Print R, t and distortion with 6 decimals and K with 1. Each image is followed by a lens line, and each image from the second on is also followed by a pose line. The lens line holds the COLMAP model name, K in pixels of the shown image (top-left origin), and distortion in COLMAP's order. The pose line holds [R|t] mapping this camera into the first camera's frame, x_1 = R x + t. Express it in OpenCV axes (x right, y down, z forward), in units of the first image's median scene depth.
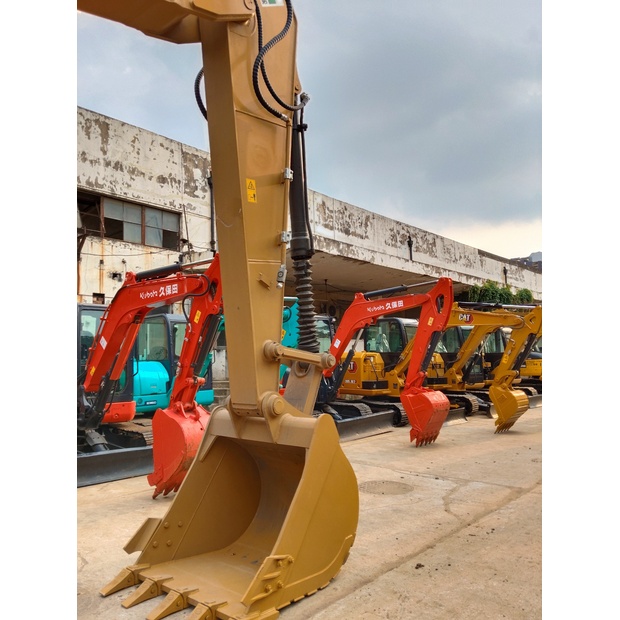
lens RADIAL K [[516.1, 0, 309.1], [0, 516.1, 306.0], [0, 0, 1]] dist [0.128374, -0.237319]
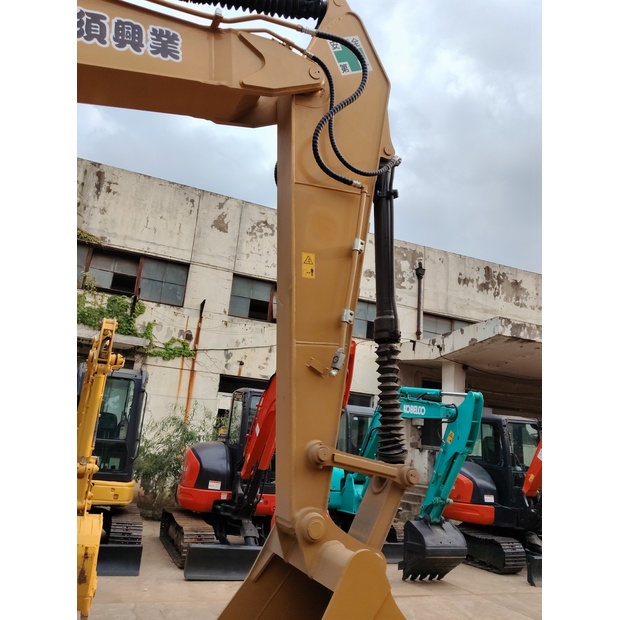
lens RADIAL K [[516.1, 0, 309.1], [0, 516.1, 306.0], [0, 0, 1]] dist [0.128374, -0.237319]
pose [[0.896182, -0.027563, -0.442830, 0.245344], [-0.051672, 0.984793, -0.165868, -0.005497], [0.440668, 0.171530, 0.881130, 0.204061]]
